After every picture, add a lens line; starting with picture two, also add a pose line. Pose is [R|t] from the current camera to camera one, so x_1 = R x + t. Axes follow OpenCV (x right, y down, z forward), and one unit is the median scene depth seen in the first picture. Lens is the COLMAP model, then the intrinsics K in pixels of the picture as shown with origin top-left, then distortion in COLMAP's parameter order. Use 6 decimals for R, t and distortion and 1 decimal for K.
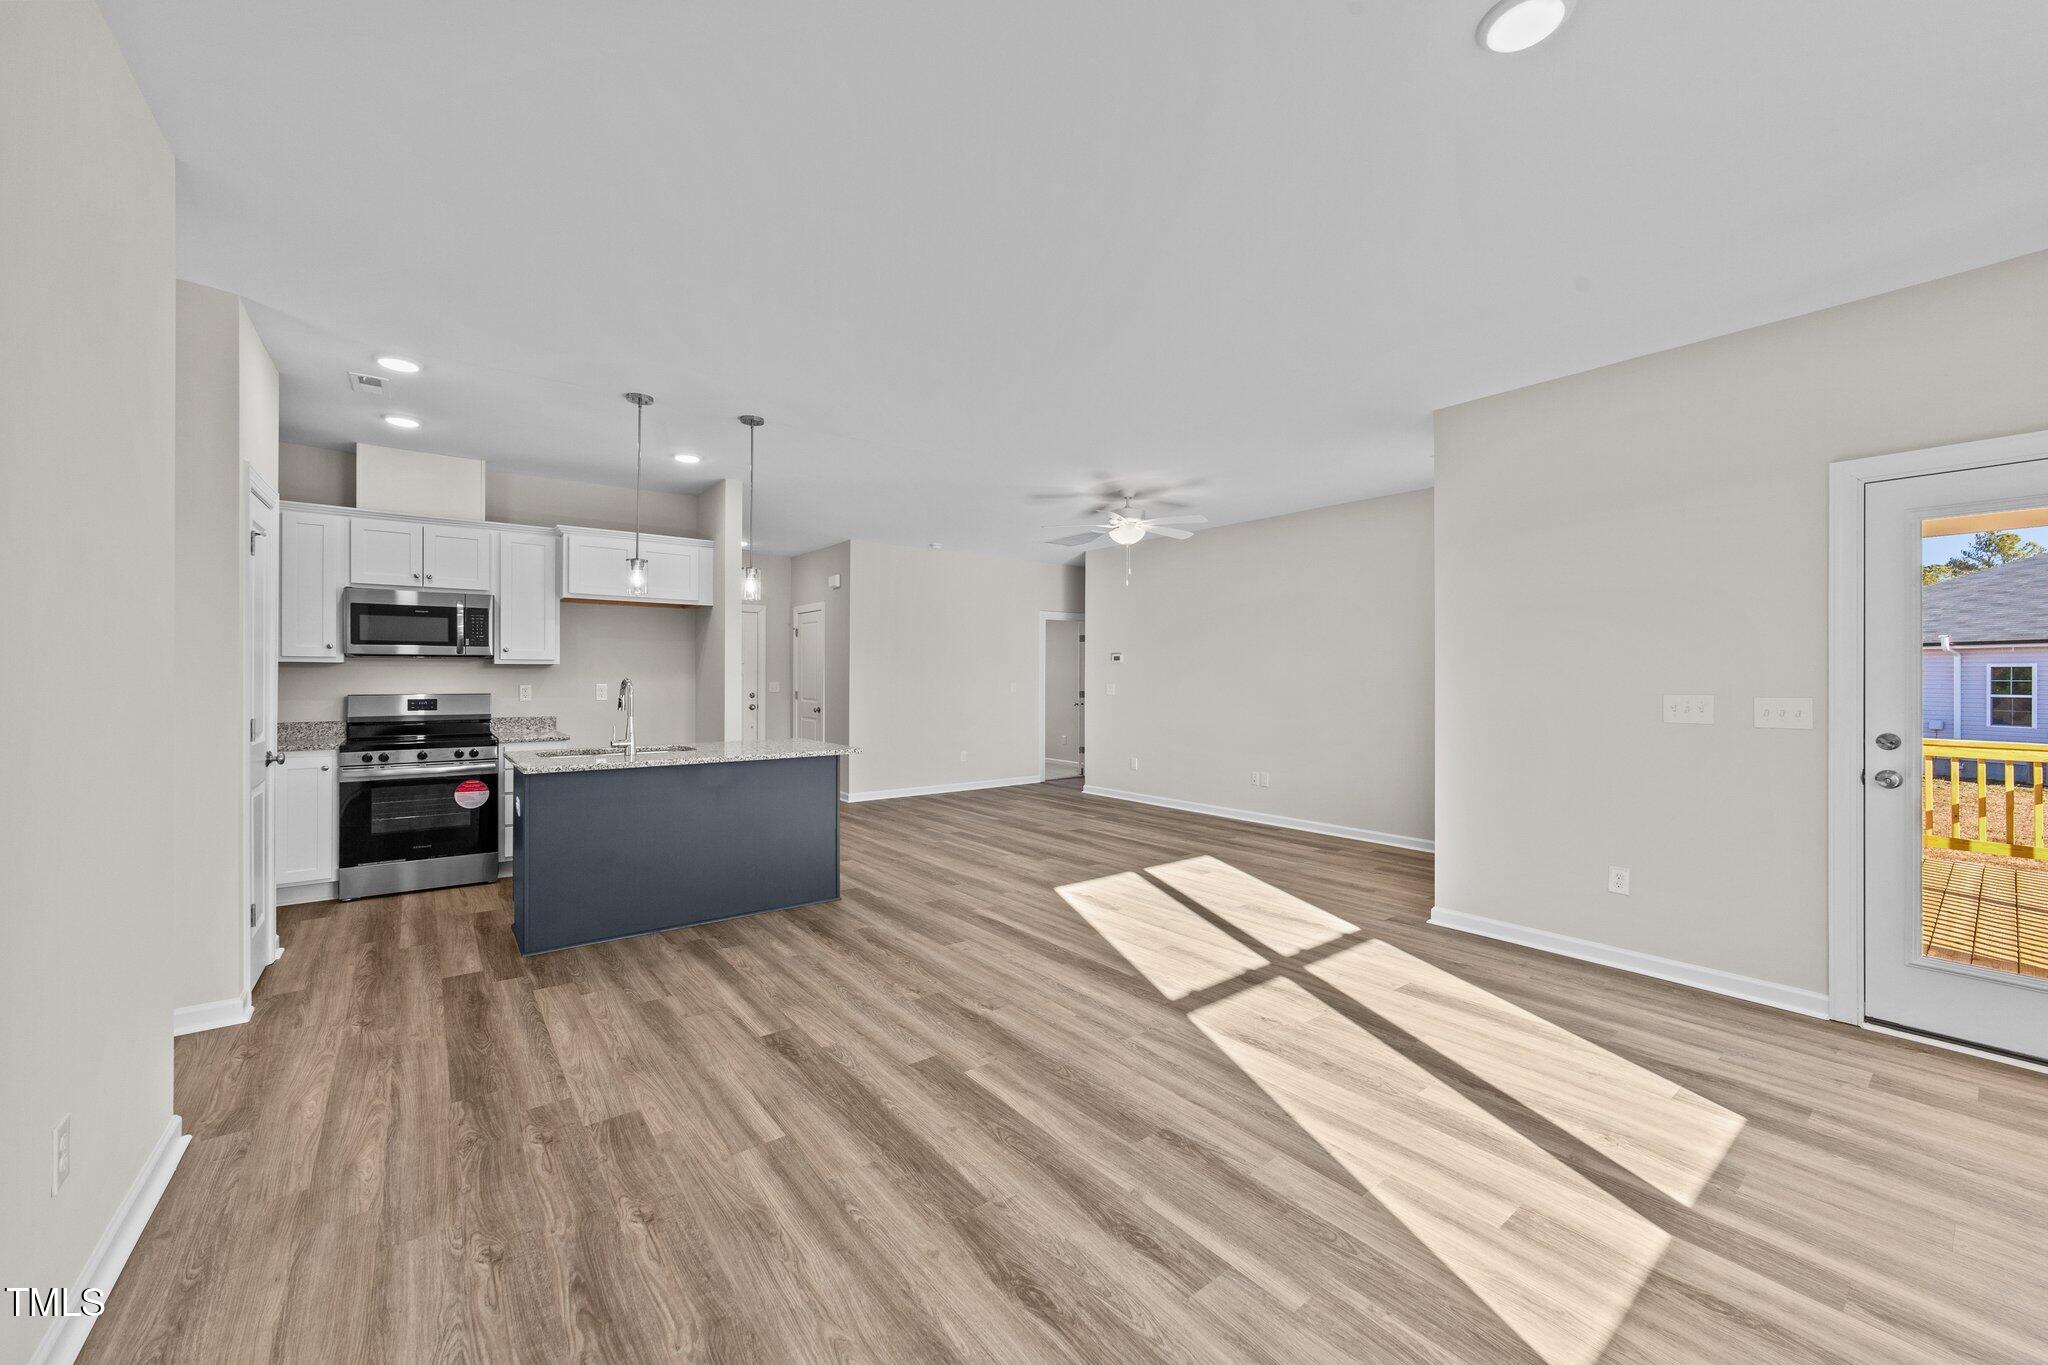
lens RADIAL K [[783.0, 0, 1027.1], [0, 783.0, 679.5], [0, 0, 1]] dist [-0.014734, 0.006902]
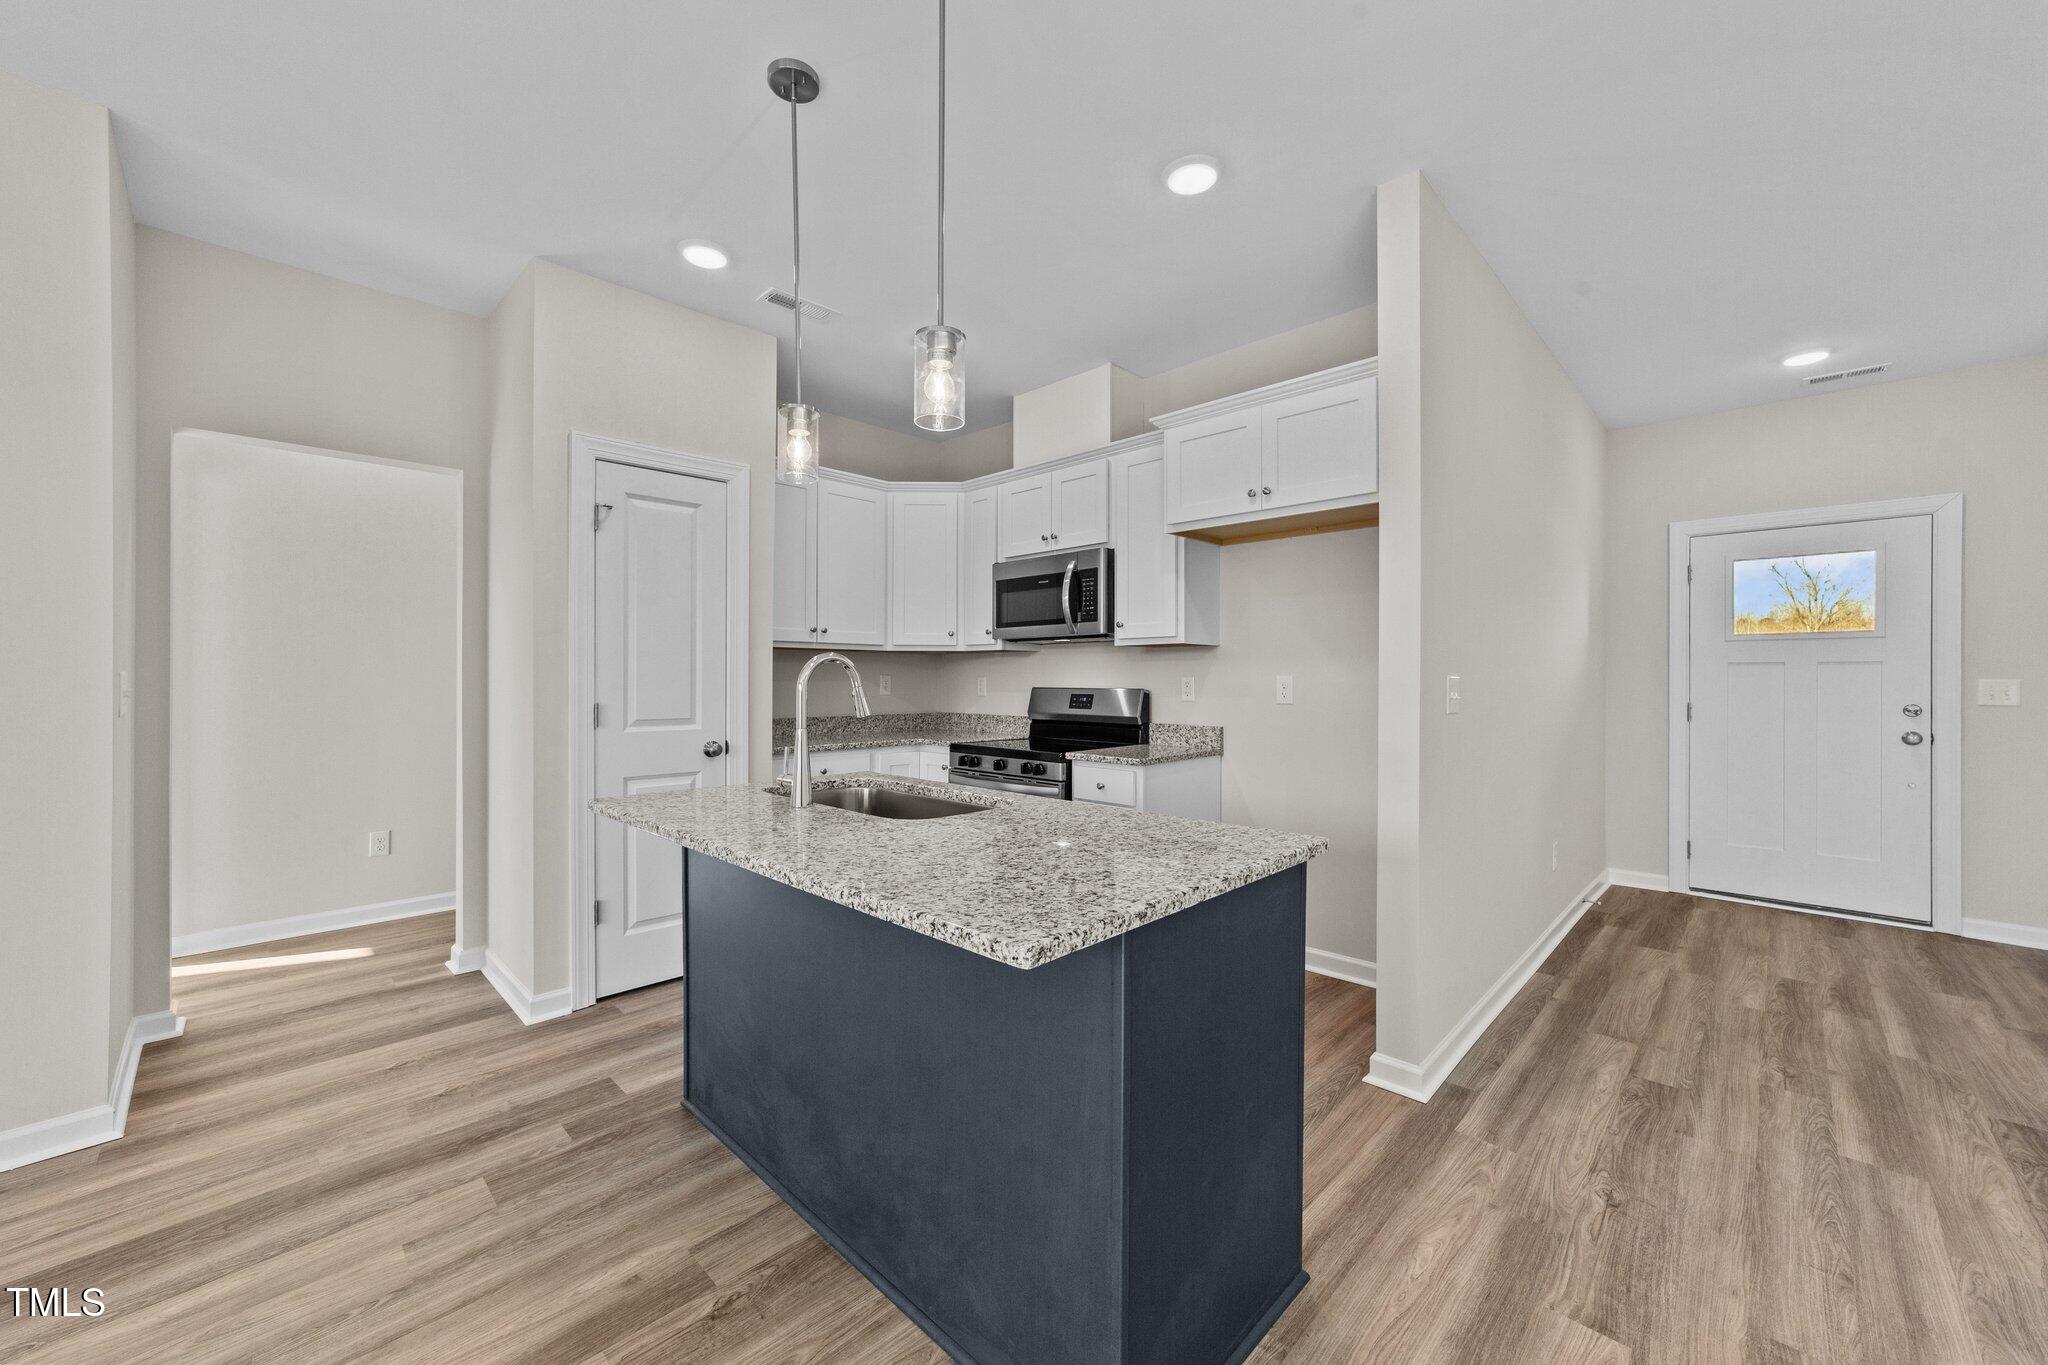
lens RADIAL K [[783.0, 0, 1036.1], [0, 783.0, 681.6], [0, 0, 1]] dist [-0.014734, 0.006902]
pose [[0.134472, 0.001638, -0.990916, 0.007918], [-0.005765, 0.999983, 0.000871, 0.020291], [0.990901, 0.005595, 0.134479, 1.392091]]
